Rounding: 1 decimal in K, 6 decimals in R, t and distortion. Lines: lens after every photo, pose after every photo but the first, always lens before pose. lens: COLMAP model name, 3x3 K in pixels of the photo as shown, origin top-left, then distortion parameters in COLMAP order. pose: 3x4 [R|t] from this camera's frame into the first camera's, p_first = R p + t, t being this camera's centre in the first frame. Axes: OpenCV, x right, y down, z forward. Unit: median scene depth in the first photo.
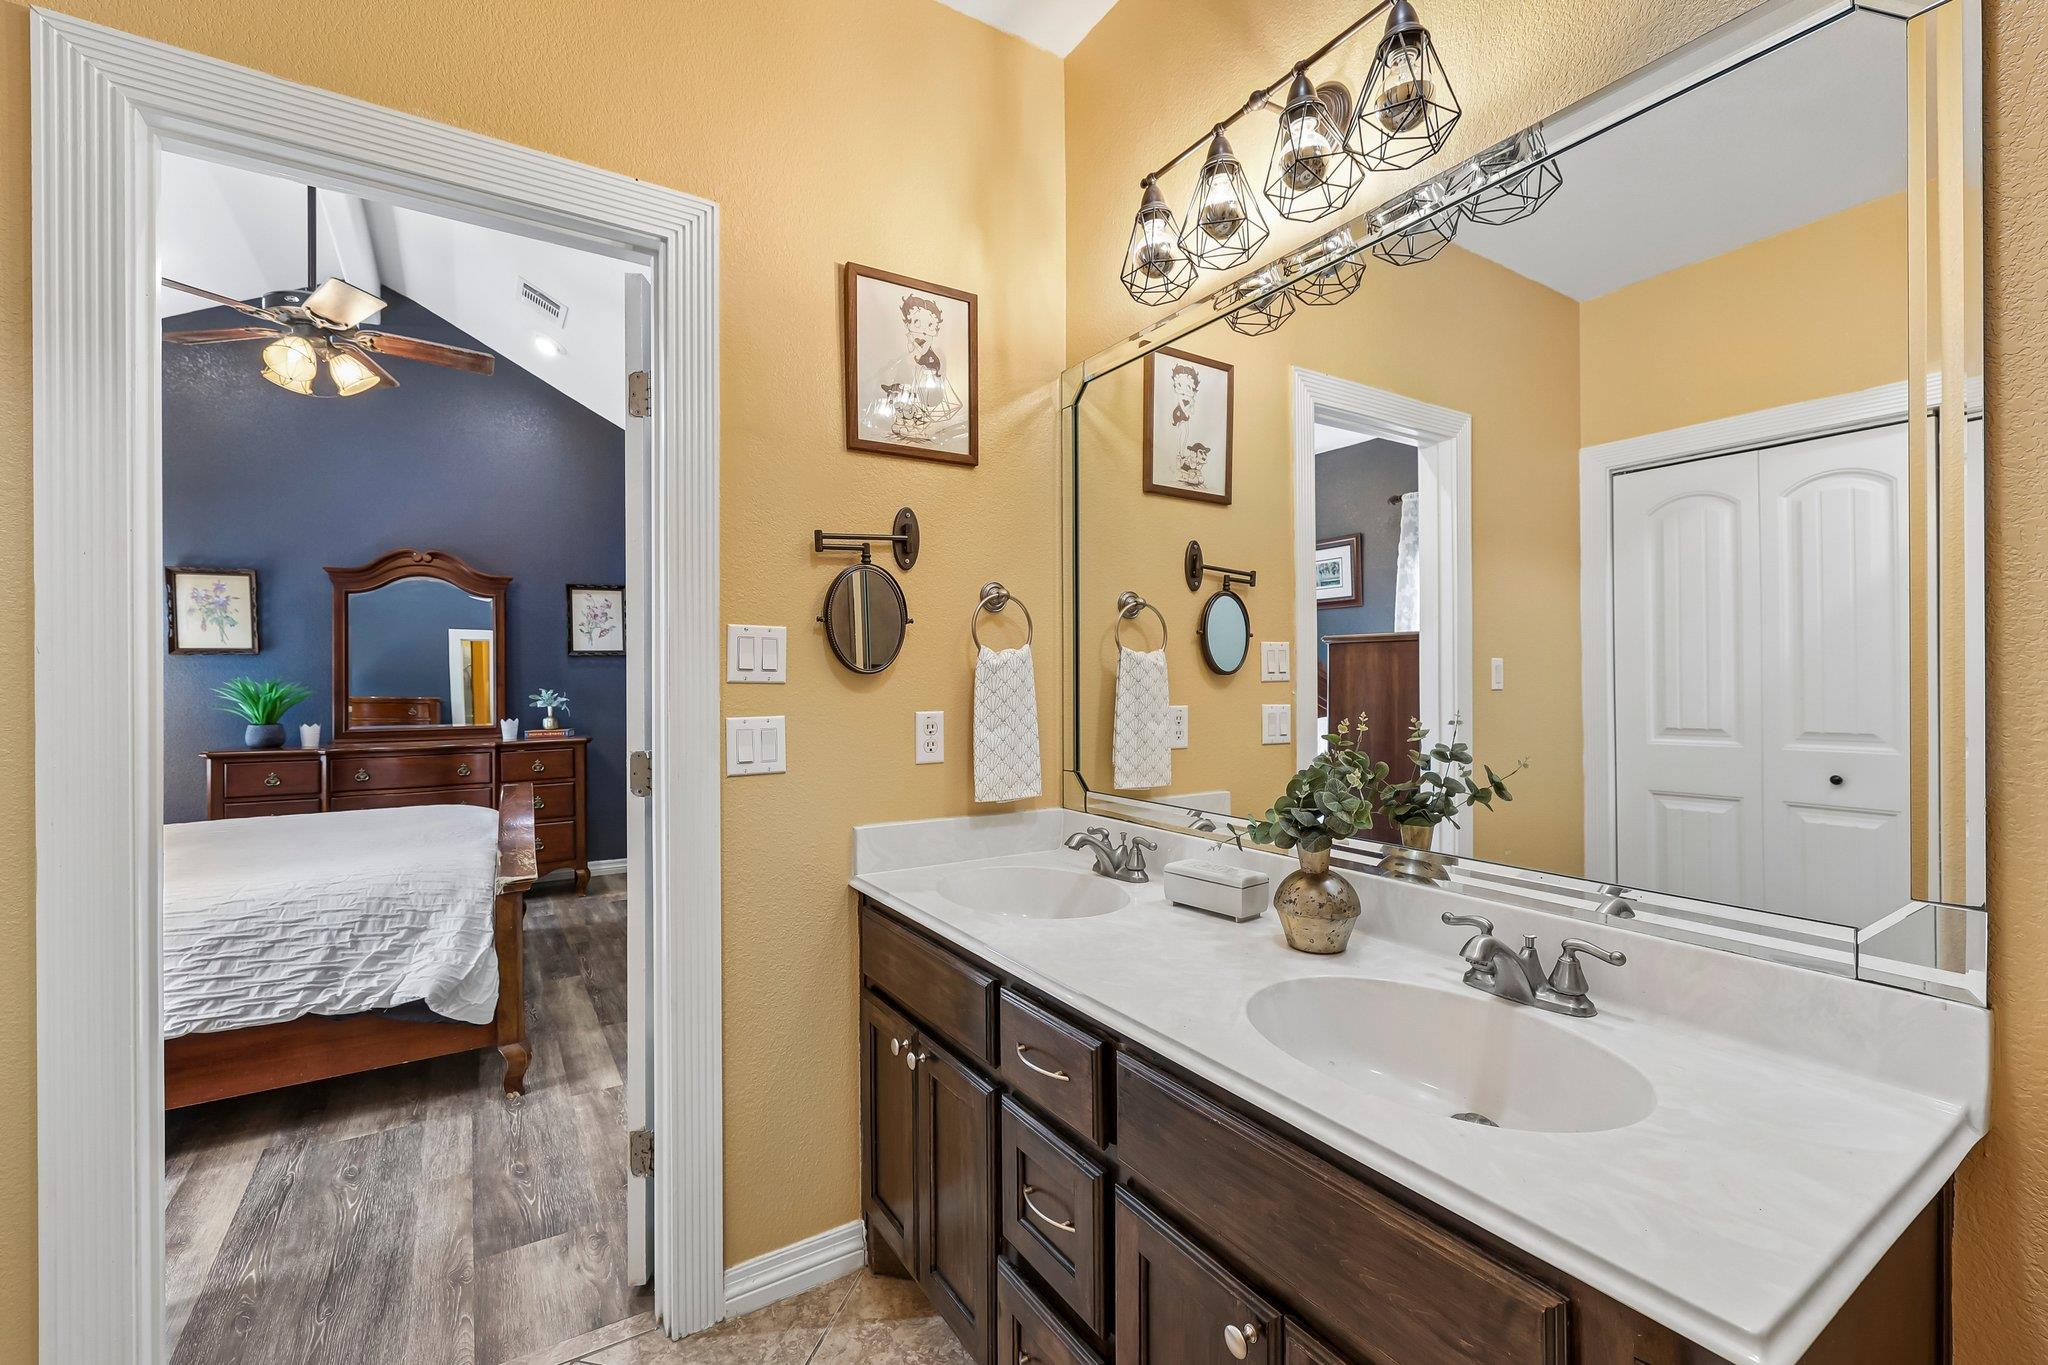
lens RADIAL K [[874.8, 0, 1028.4], [0, 874.8, 683.5], [0, 0, 1]] dist [-0.001588, 0.000948]
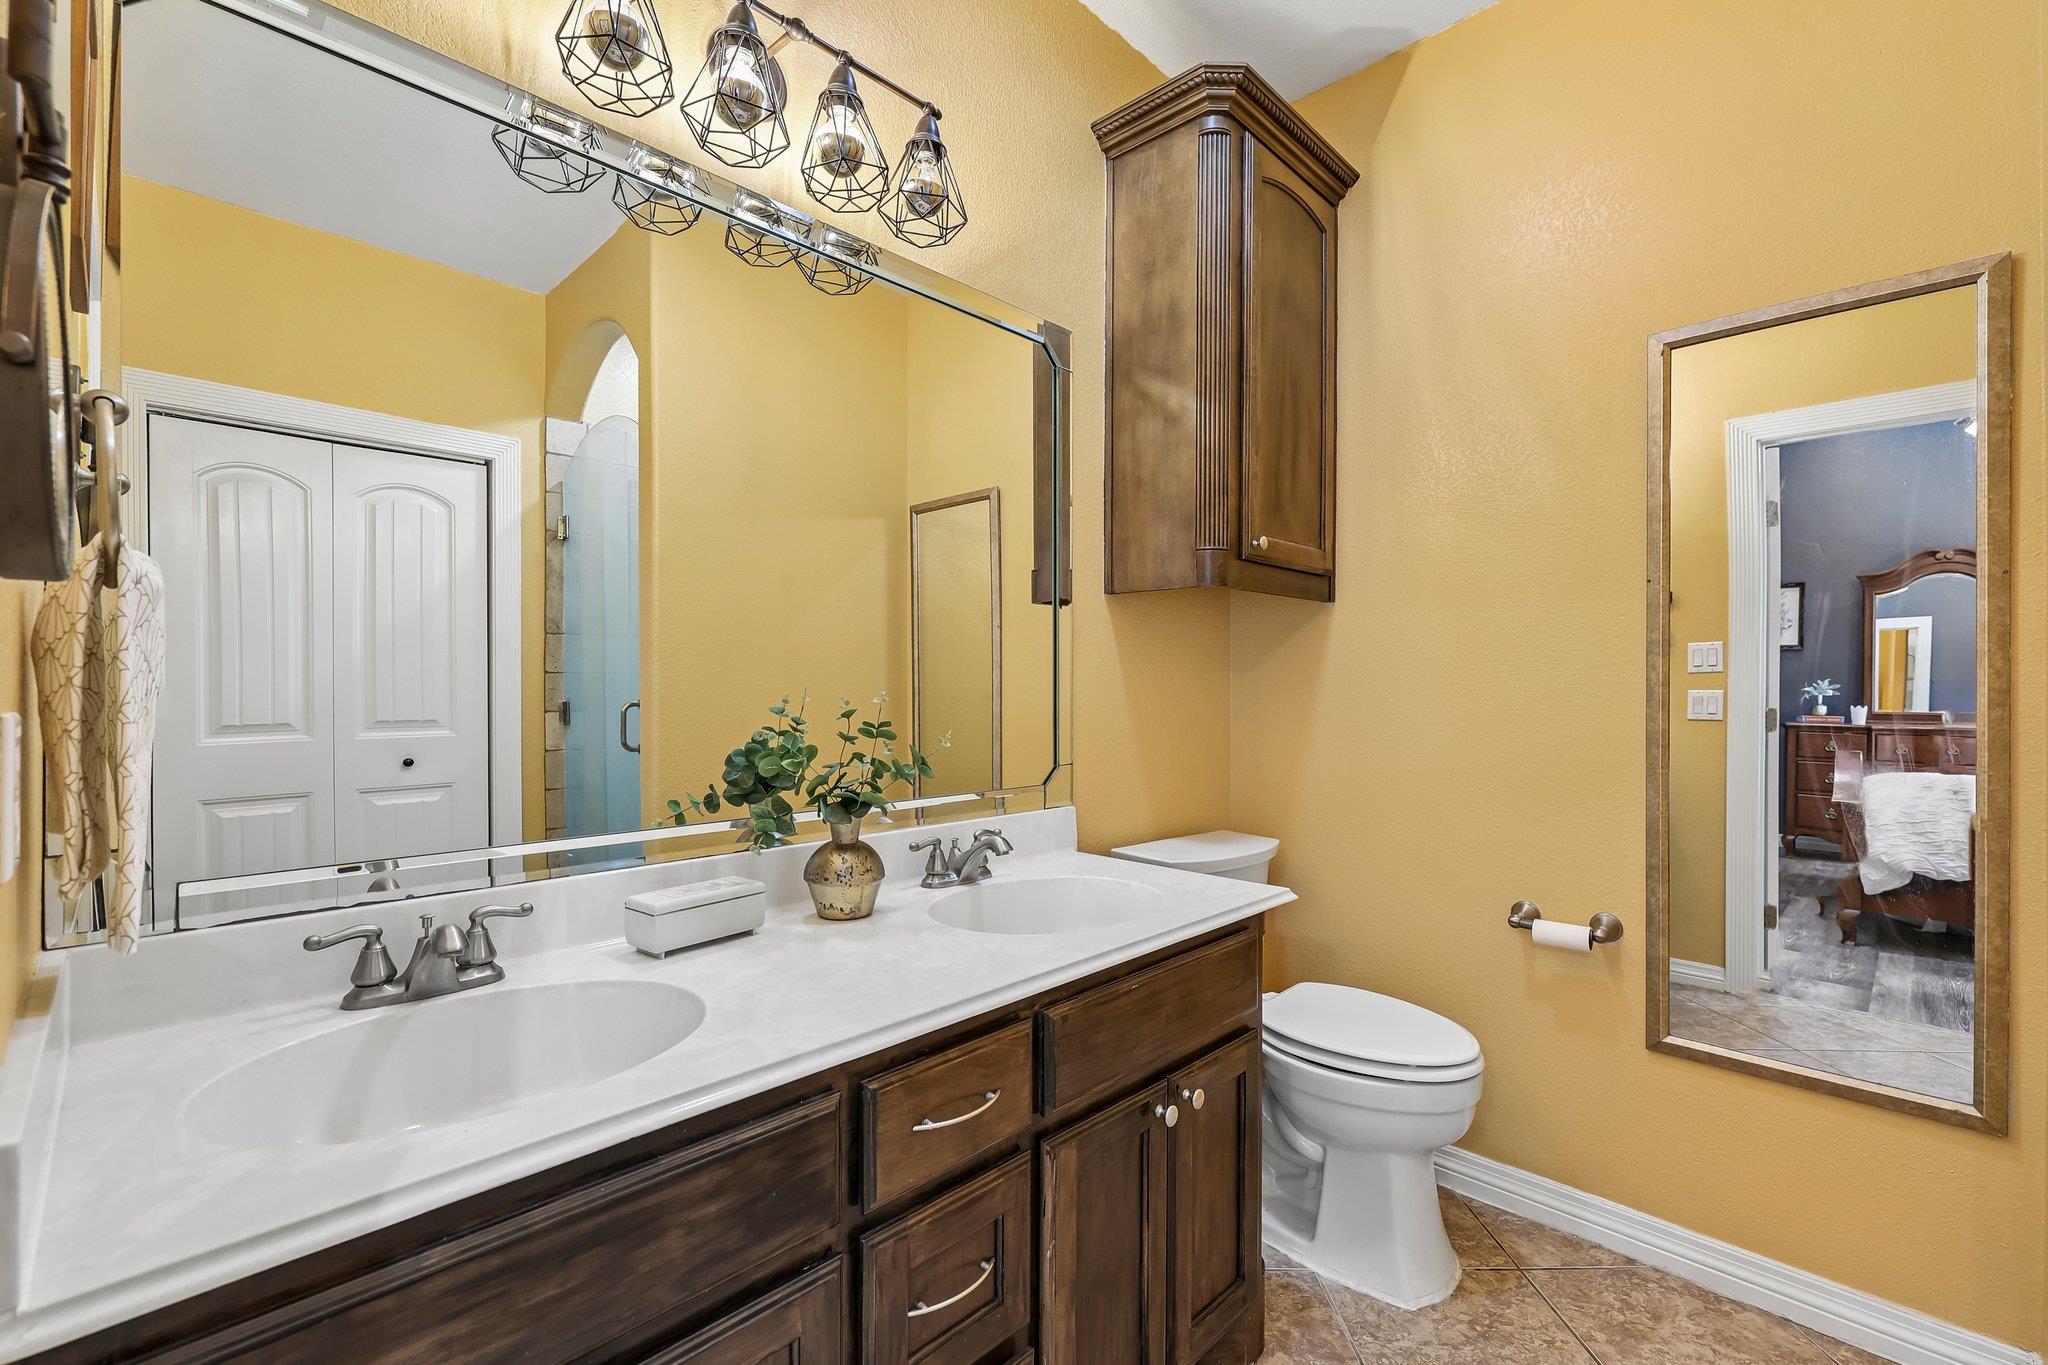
lens RADIAL K [[874.8, 0, 1028.4], [0, 874.8, 683.5], [0, 0, 1]] dist [-0.001588, 0.000948]
pose [[-0.225603, 0.002764, 0.974215, -0.710988], [0.001744, 0.999996, -0.002433, 0.029662], [-0.974218, 0.001150, -0.225607, 0.993576]]
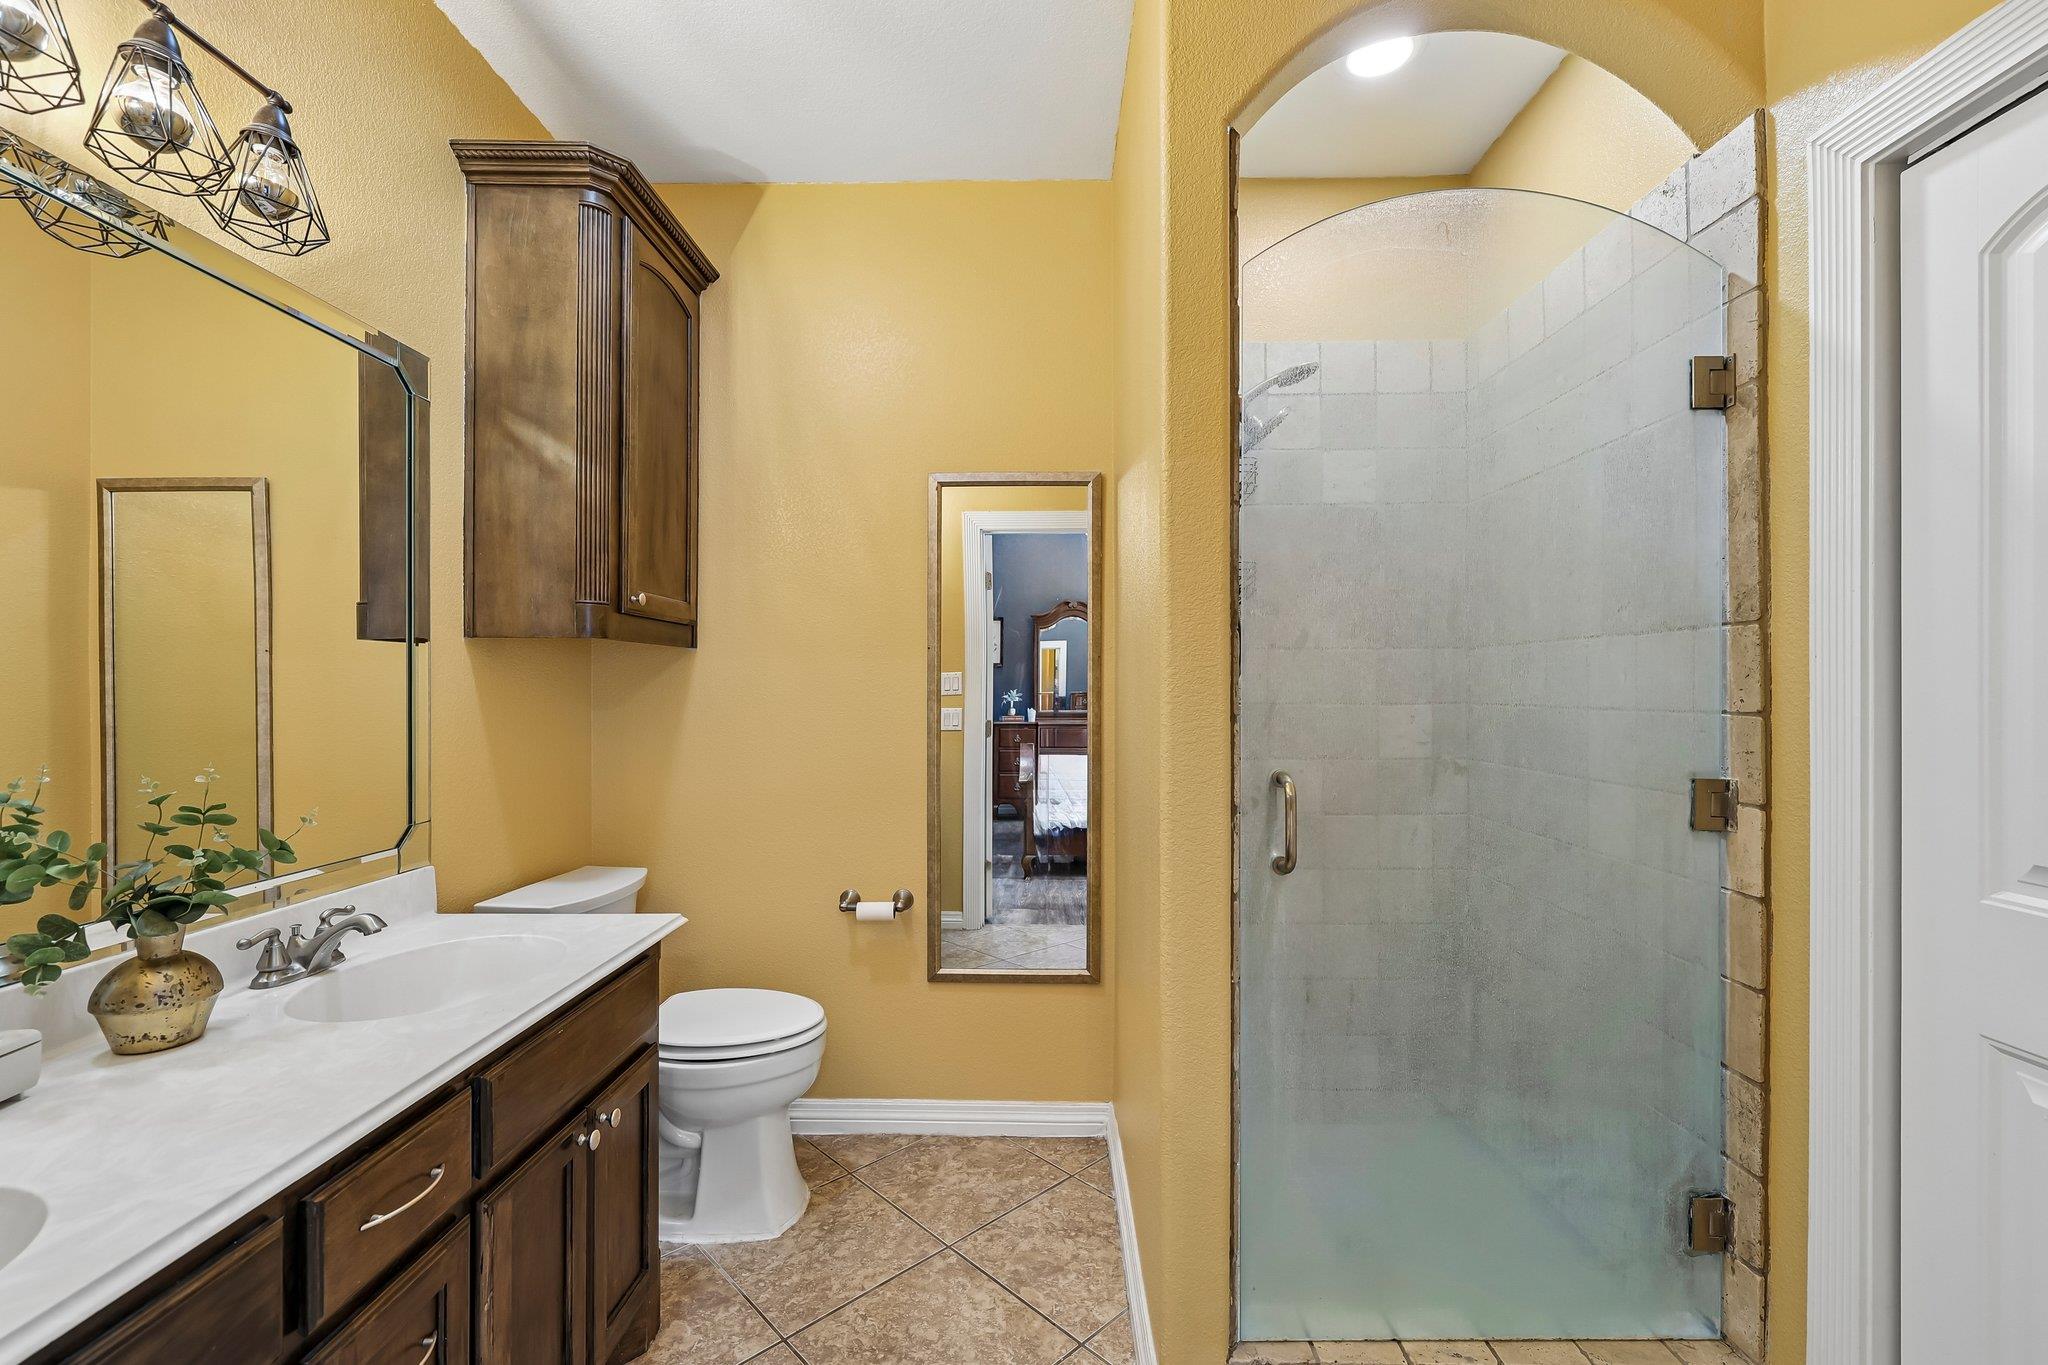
lens RADIAL K [[874.8, 0, 1028.4], [0, 874.8, 683.5], [0, 0, 1]] dist [-0.001588, 0.000948]
pose [[-0.833768, 0.004298, 0.552098, -0.834765], [0.003731, 0.999991, -0.002150, -0.045425], [-0.552103, 0.000267, -0.833776, 1.209964]]
